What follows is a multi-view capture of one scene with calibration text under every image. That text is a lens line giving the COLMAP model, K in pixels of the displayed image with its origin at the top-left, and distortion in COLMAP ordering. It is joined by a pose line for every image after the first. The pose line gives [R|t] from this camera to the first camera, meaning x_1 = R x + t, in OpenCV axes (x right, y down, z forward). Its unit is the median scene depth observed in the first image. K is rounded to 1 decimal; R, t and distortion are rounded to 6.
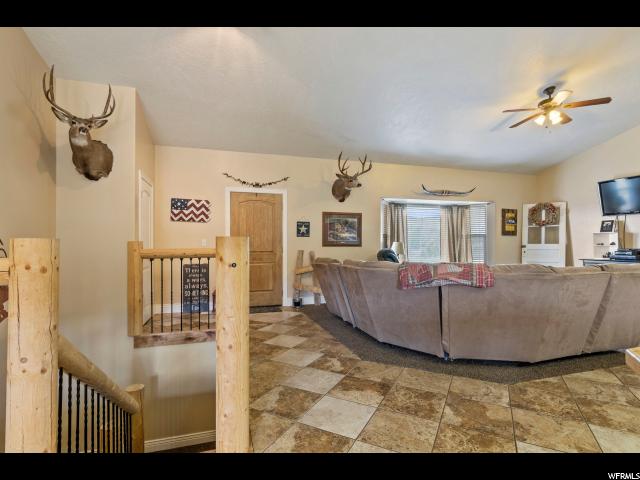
lens RADIAL K [[322.0, 0, 320.2], [0, 322.0, 242.2], [0, 0, 1]] dist [-0.004341, 0.003042]
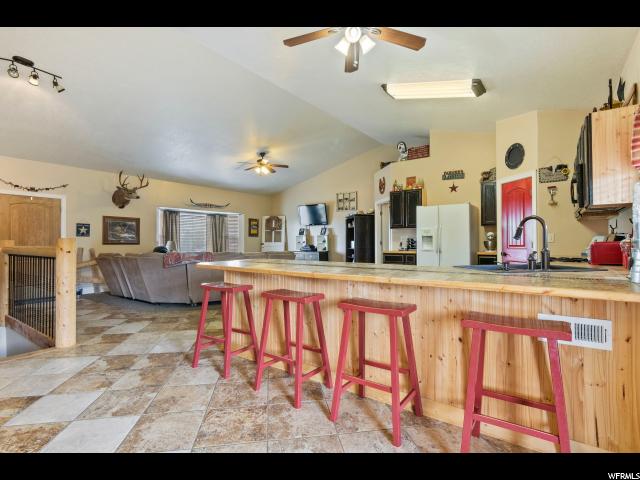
lens RADIAL K [[322.0, 0, 320.5], [0, 322.0, 238.9], [0, 0, 1]] dist [-0.004341, 0.003042]
pose [[0.801897, 0.004787, 0.597444, -0.061643], [-0.000380, 0.999972, -0.007503, 0.000510], [-0.597463, 0.005790, 0.801876, -0.476903]]
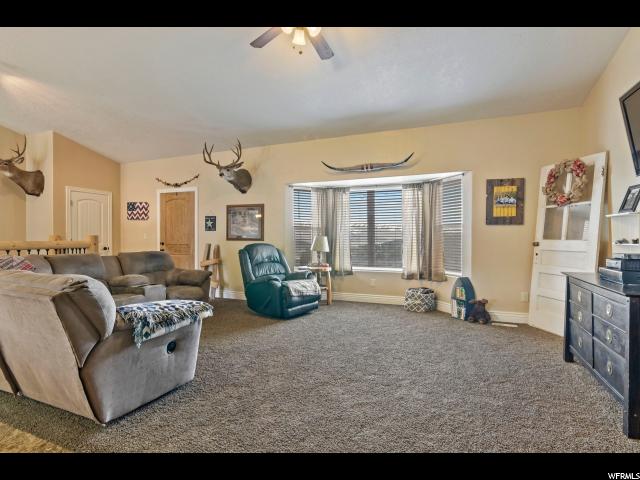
lens RADIAL K [[322.0, 0, 317.3], [0, 322.0, 239.0], [0, 0, 1]] dist [-0.004341, 0.003042]
pose [[0.769161, 0.007226, -0.639014, 0.909440], [-0.001240, 0.999951, 0.009815, -0.001283], [0.639054, -0.006757, 0.769132, 0.448416]]
